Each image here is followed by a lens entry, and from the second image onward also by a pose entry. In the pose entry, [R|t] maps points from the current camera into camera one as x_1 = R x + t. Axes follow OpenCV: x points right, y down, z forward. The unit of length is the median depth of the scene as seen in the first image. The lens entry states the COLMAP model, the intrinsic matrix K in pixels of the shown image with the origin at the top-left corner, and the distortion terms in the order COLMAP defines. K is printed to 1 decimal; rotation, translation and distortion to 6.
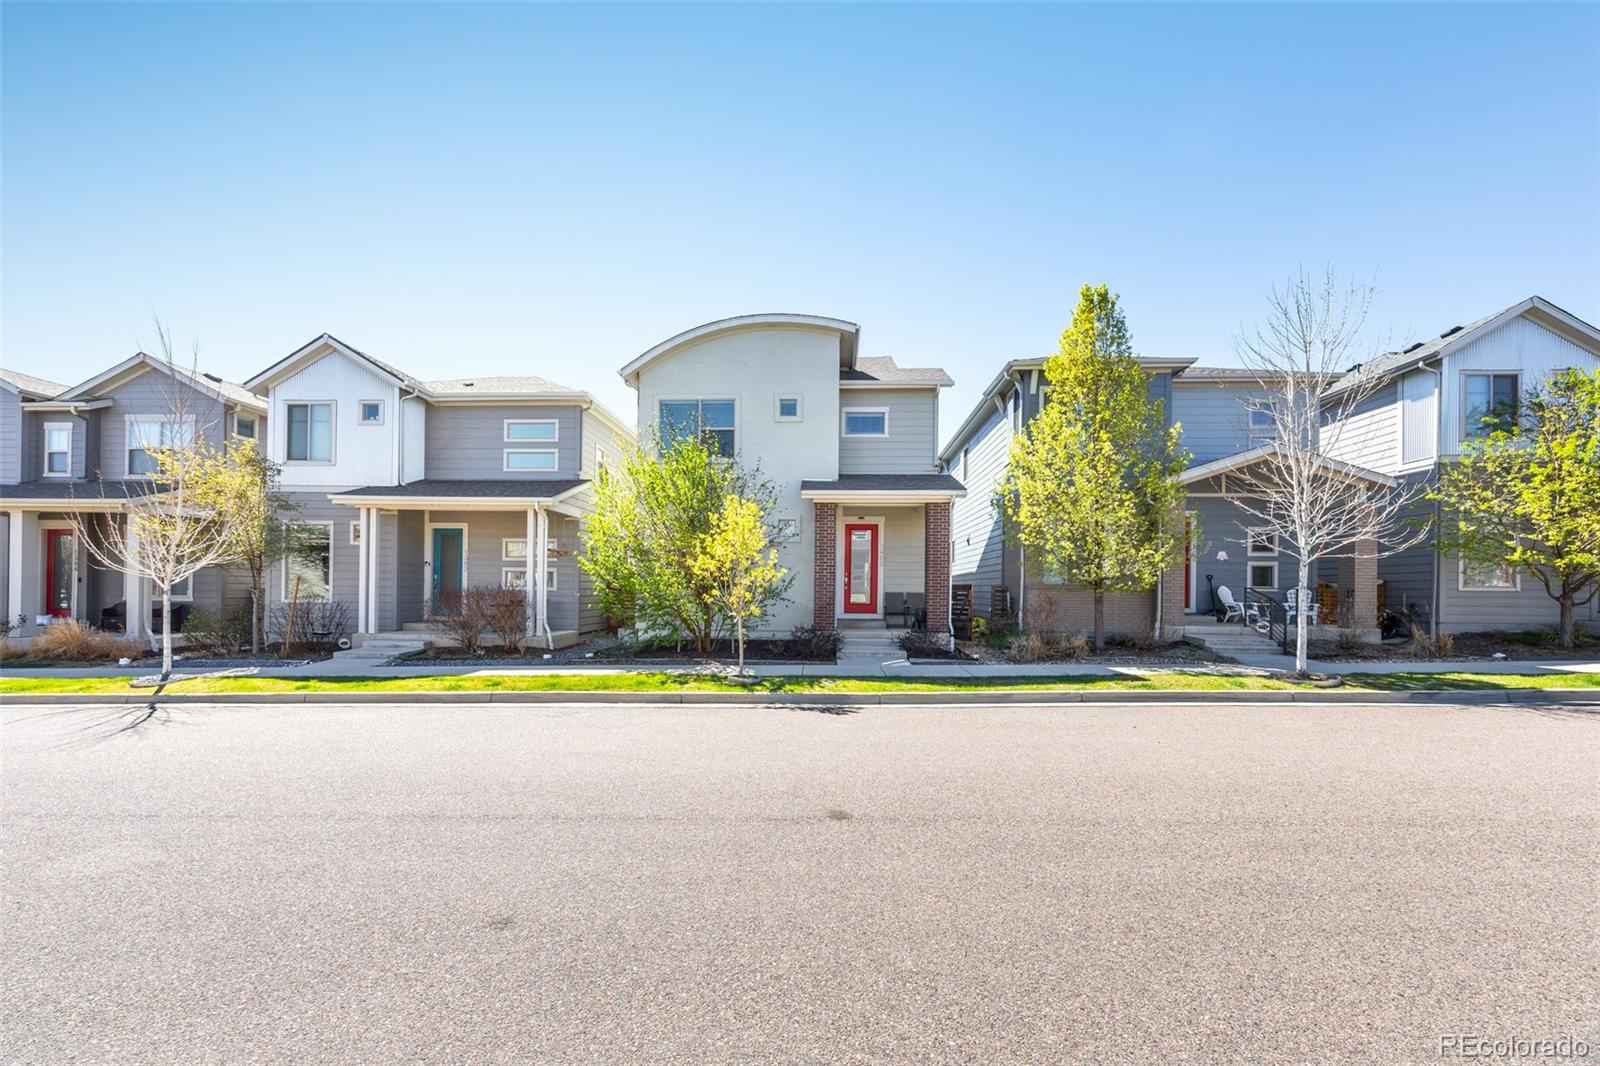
lens RADIAL K [[641.4, 0, 798.6], [0, 641.4, 580.9], [0, 0, 1]] dist [-0.000333, -0.000038]
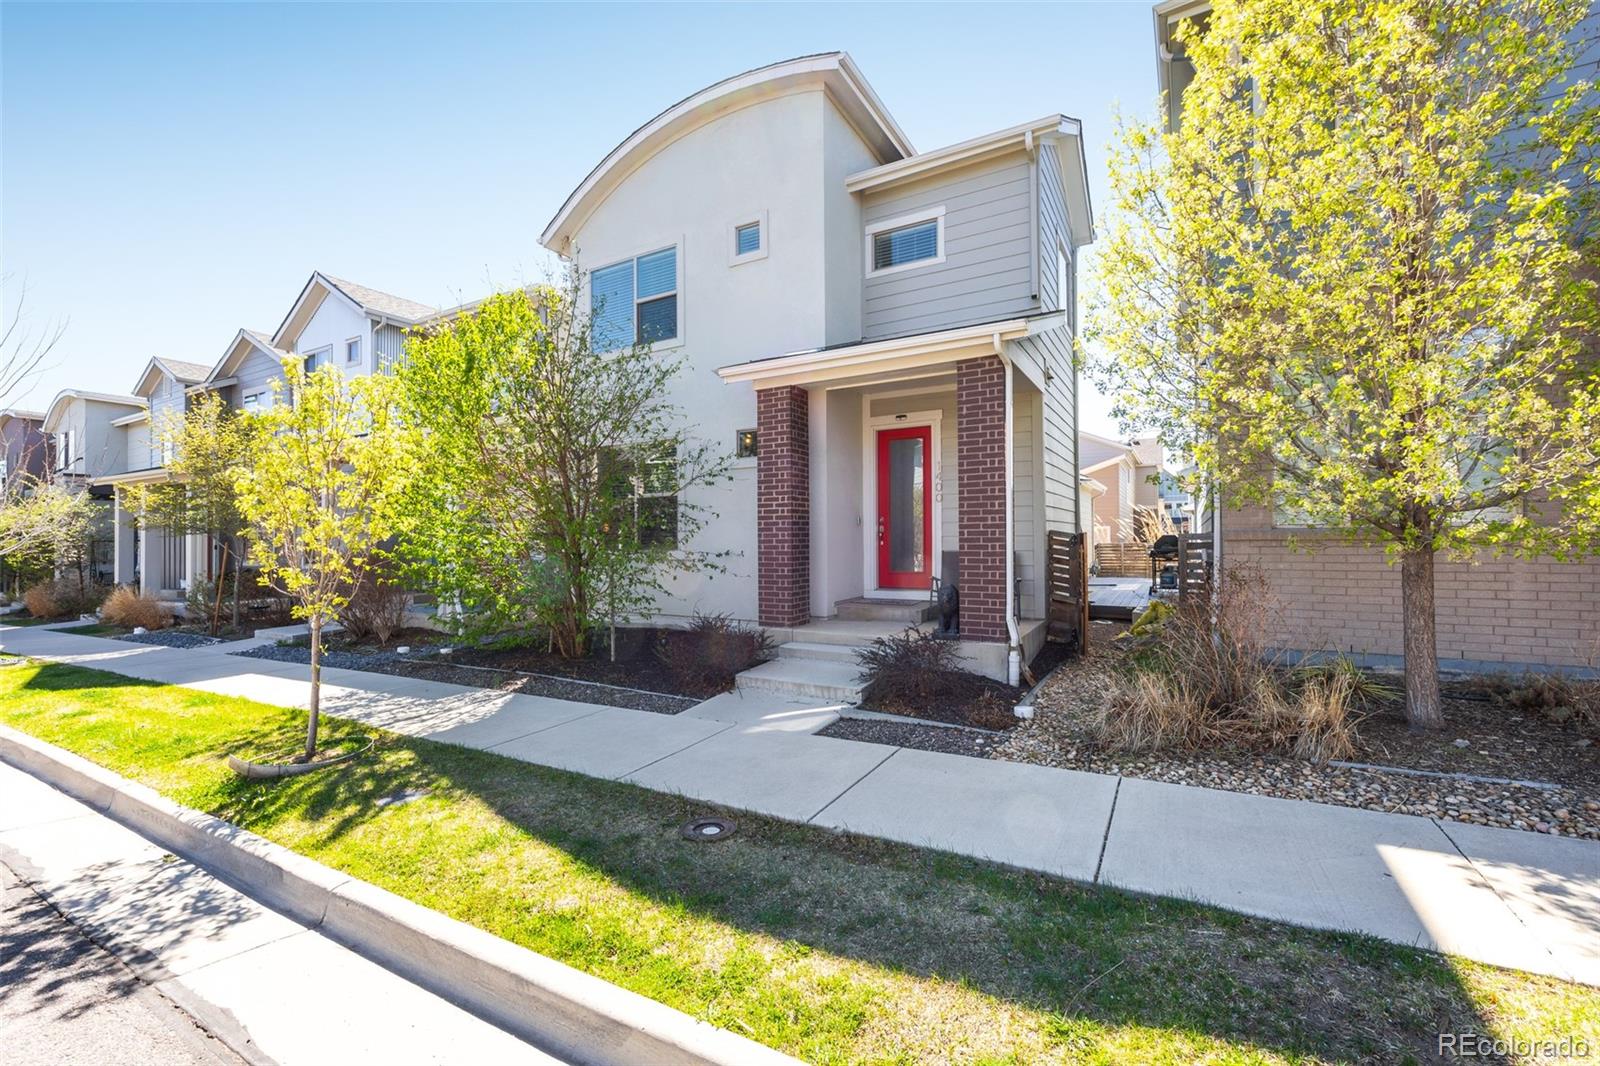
lens RADIAL K [[654.7, 0, 803.7], [0, 654.7, 529.0], [0, 0, 1]] dist [0.001068, 0.000287]
pose [[0.898610, -0.025506, -0.438007, 0.277327], [0.025825, 0.999653, -0.005231, -0.000078], [0.437988, -0.006611, 0.898957, 0.467772]]
